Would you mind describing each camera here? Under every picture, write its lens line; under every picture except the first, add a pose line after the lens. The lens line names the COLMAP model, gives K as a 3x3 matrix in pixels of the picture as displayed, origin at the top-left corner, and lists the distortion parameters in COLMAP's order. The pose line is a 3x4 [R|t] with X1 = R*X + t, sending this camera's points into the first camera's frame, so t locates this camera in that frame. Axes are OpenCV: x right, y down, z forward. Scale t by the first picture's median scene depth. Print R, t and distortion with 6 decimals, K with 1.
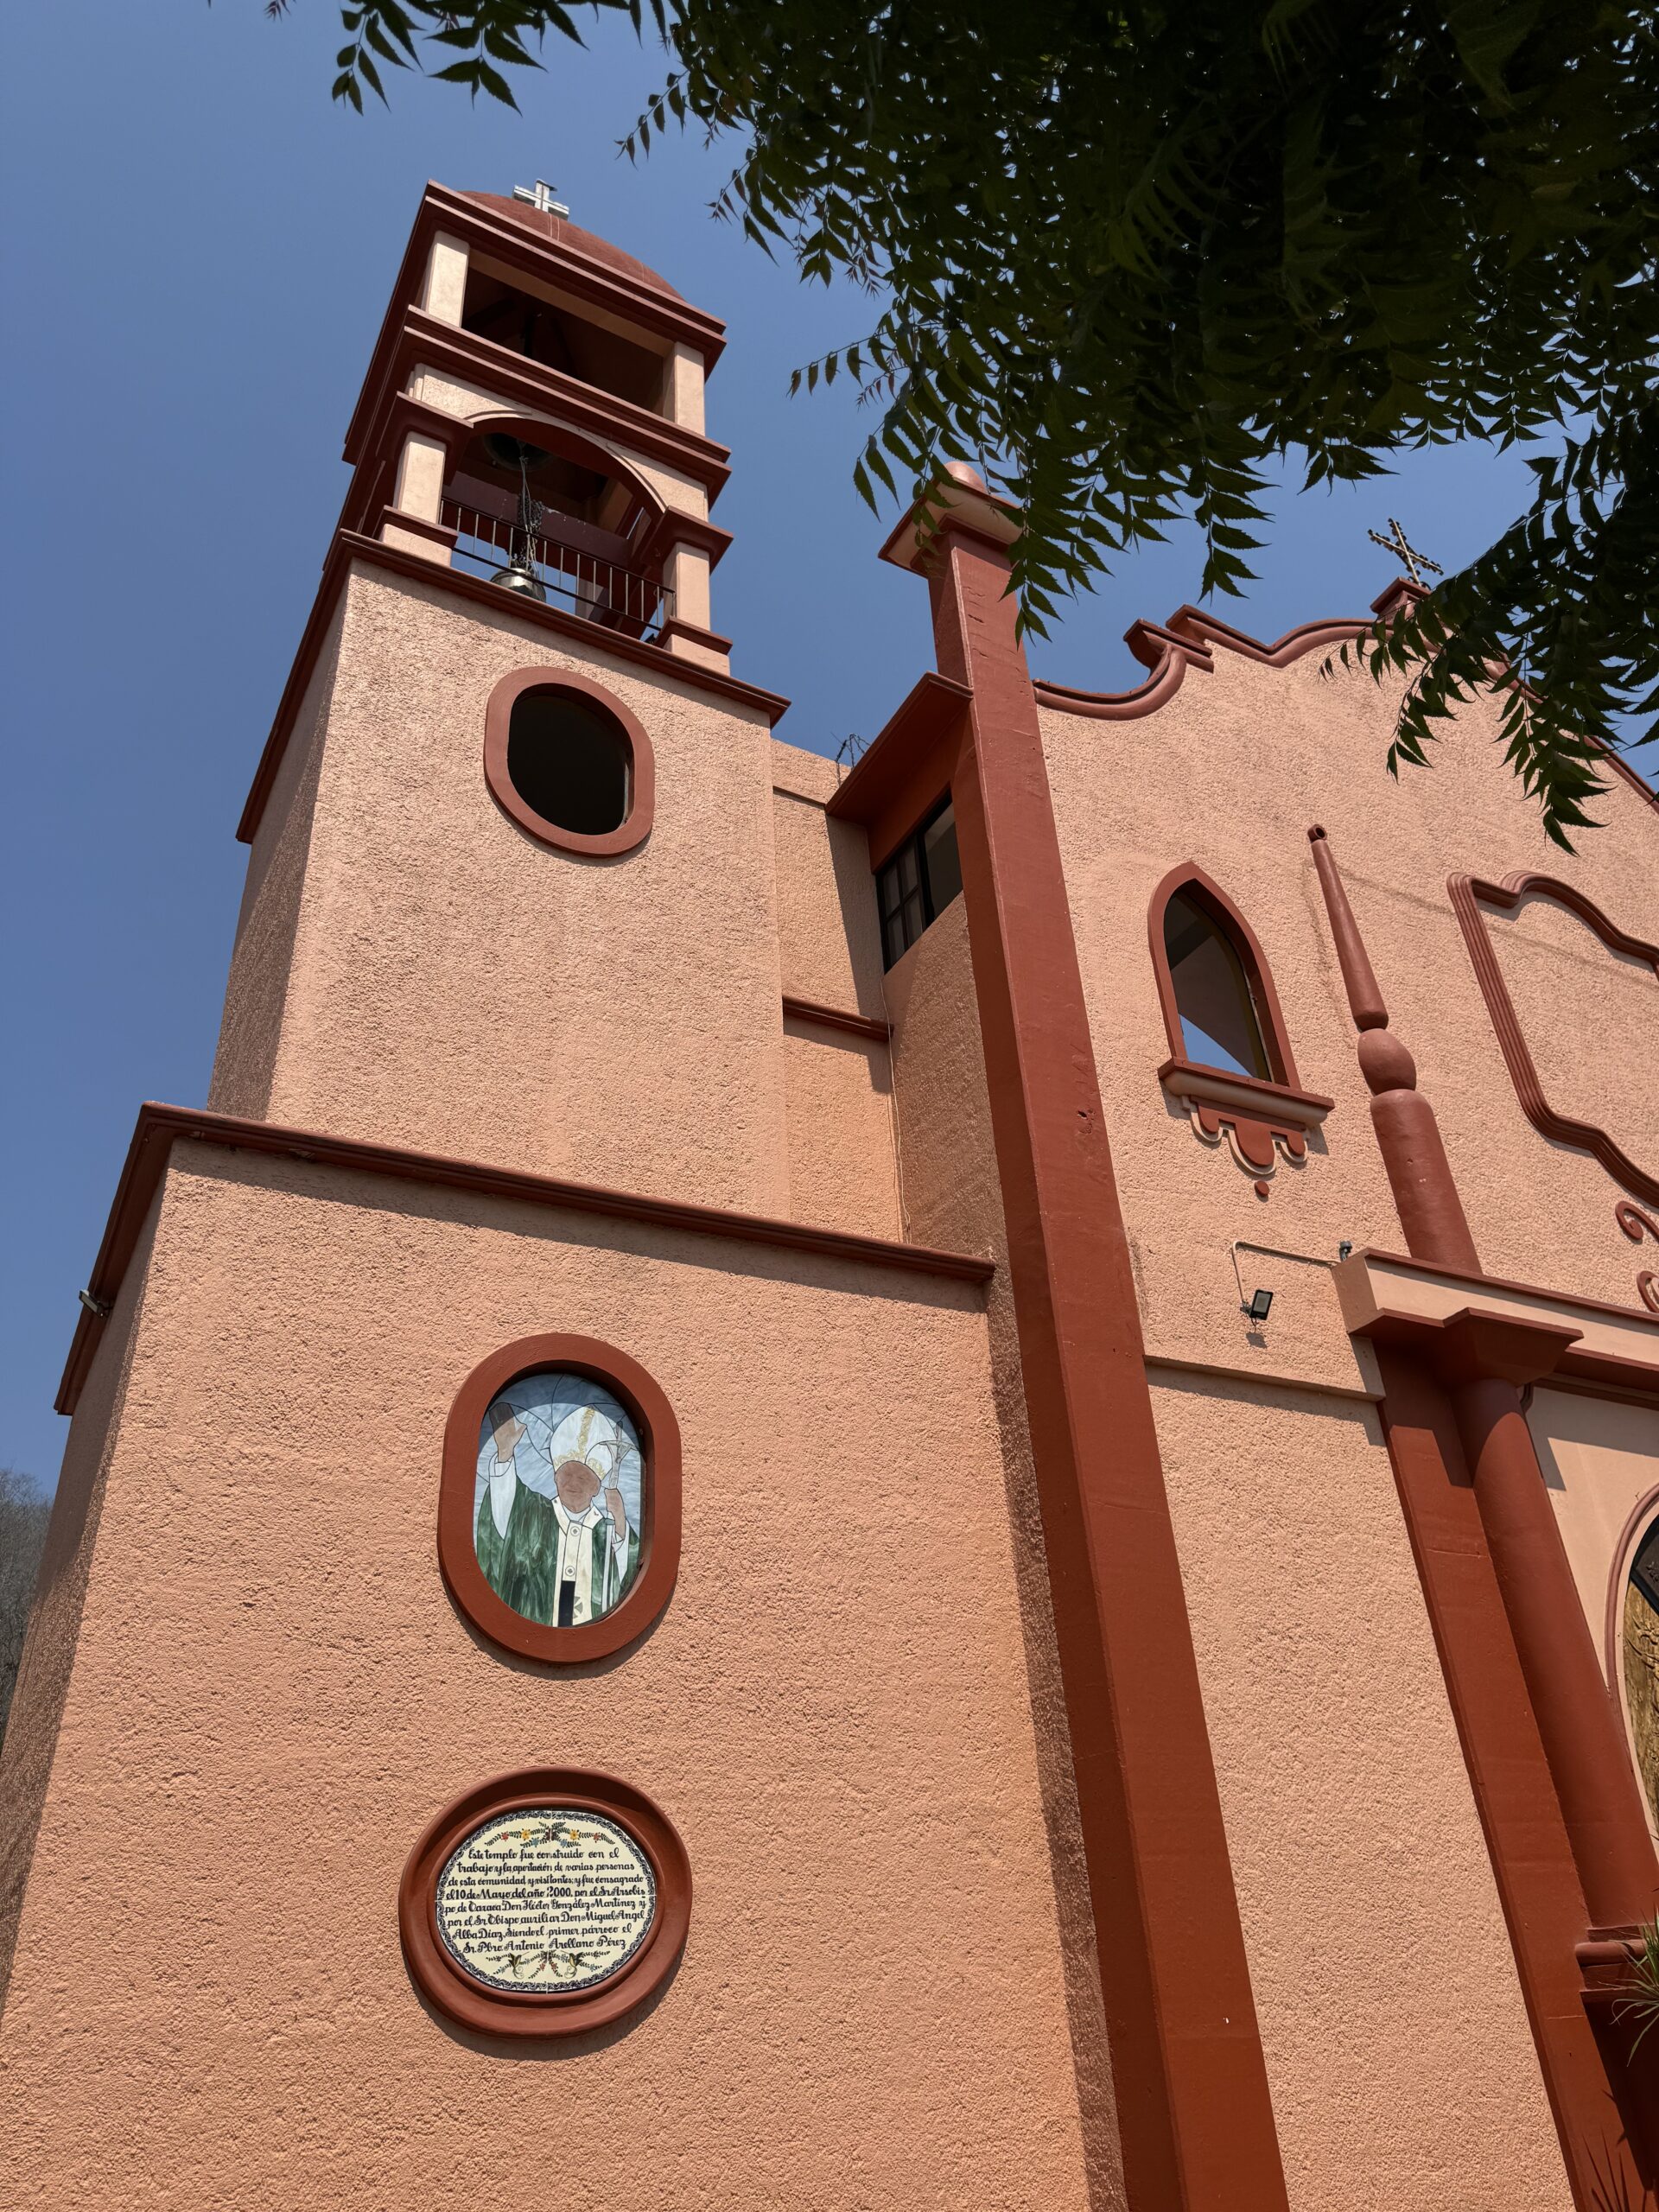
lens RADIAL K [[1574.2, 0, 829.5], [0, 1574.2, 1106.0], [0, 0, 1]] dist [0.006007, -0.001388]
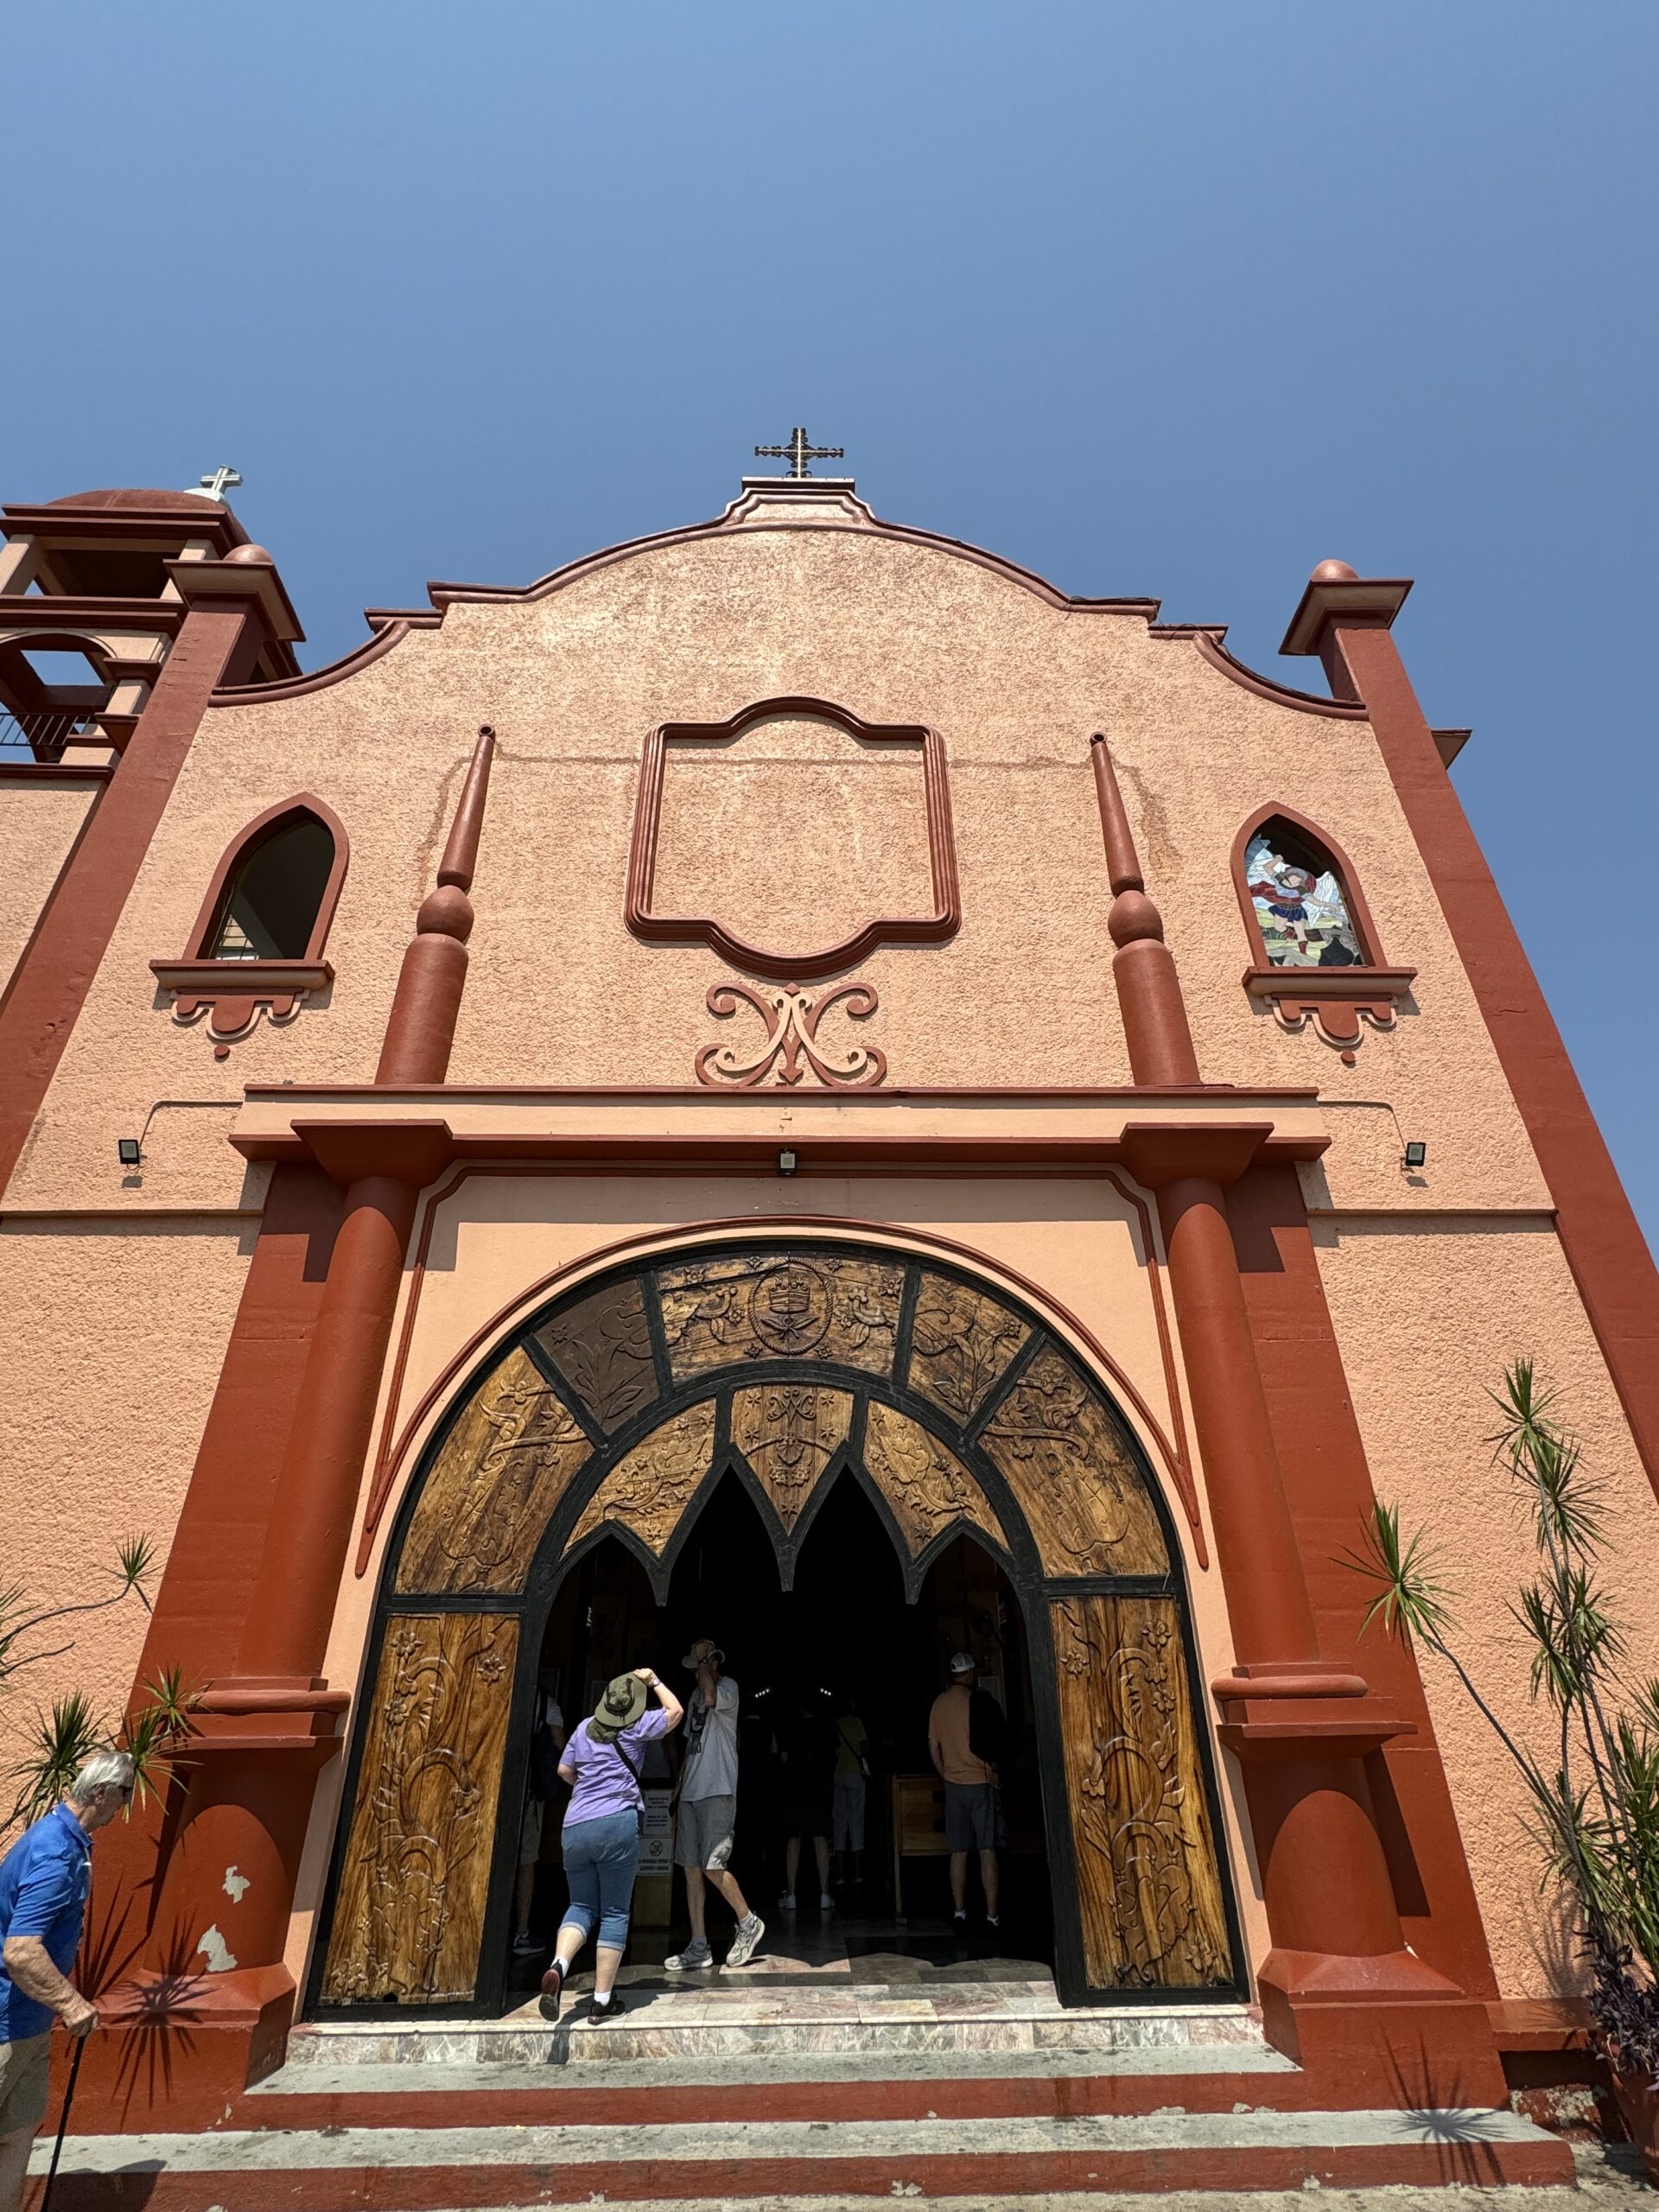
lens RADIAL K [[1063.5, 0, 831.2], [0, 1063.5, 1200.9], [0, 0, 1]] dist [-0.003177, -0.000126]
pose [[0.892087, -0.174090, -0.416981, 0.874206], [0.204219, 0.978514, 0.028374, 0.204243], [0.403082, -0.110467, 0.908472, 0.413626]]
